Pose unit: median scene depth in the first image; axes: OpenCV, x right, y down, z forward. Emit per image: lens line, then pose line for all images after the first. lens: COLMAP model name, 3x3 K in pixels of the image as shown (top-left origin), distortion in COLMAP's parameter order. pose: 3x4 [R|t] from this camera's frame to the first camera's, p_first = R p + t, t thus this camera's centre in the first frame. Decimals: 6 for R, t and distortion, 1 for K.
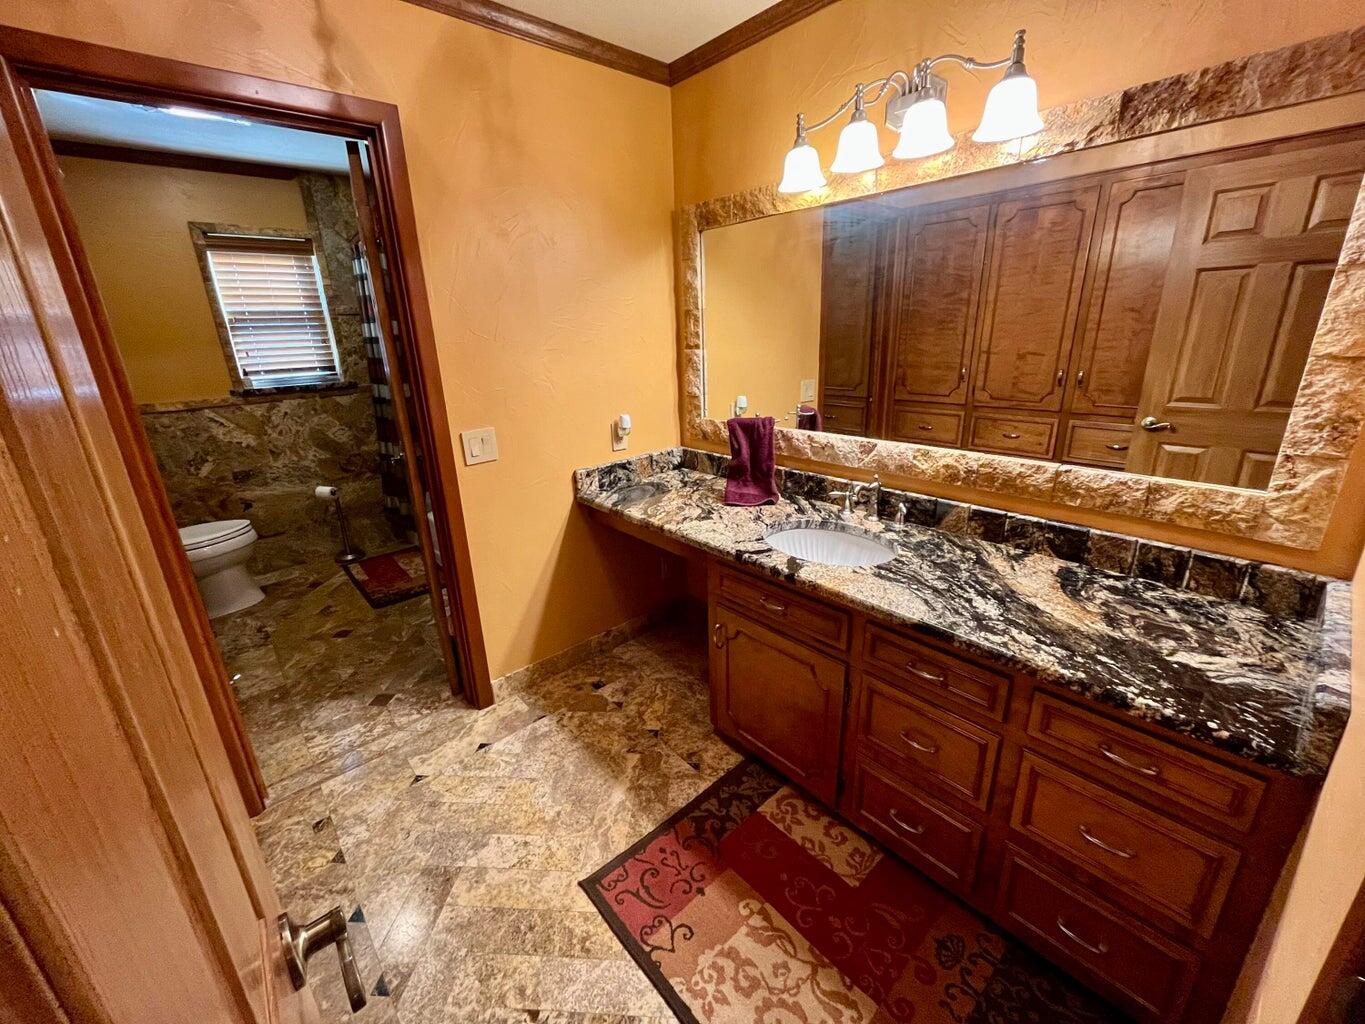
lens RADIAL K [[556.0, 0, 682.5], [0, 556.0, 512.0], [0, 0, 1]] dist [-0.000857, -0.000040]
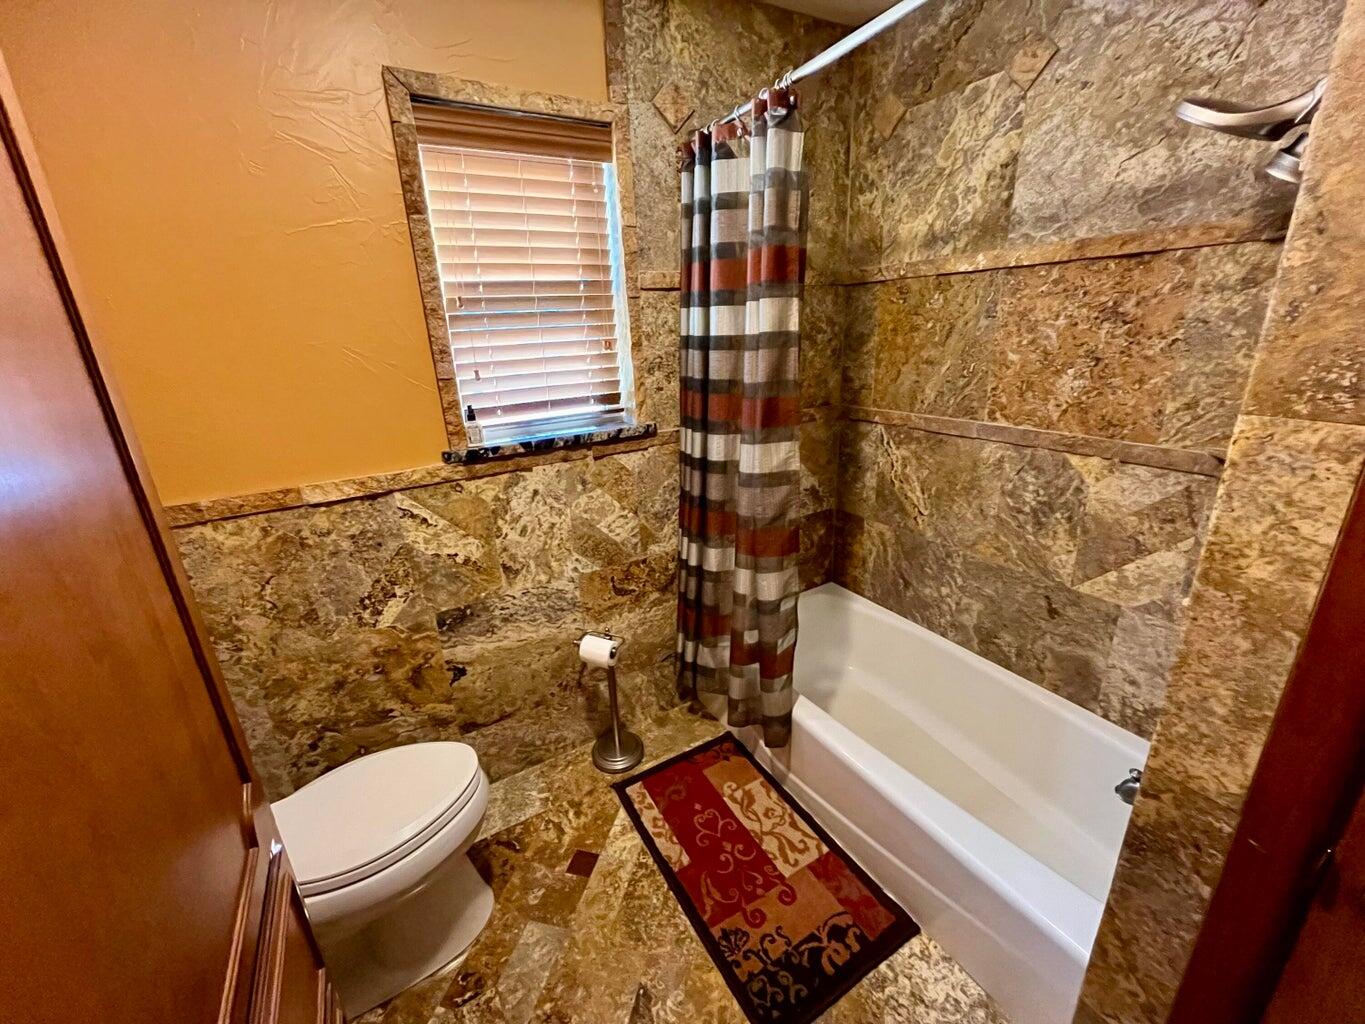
lens RADIAL K [[556.0, 0, 682.5], [0, 556.0, 512.0], [0, 0, 1]] dist [-0.000857, -0.000040]
pose [[0.981223, 0.055675, -0.184667, -0.498107], [-0.052106, 0.998350, 0.024126, -0.180424], [0.185706, -0.014051, 0.982505, 0.544088]]
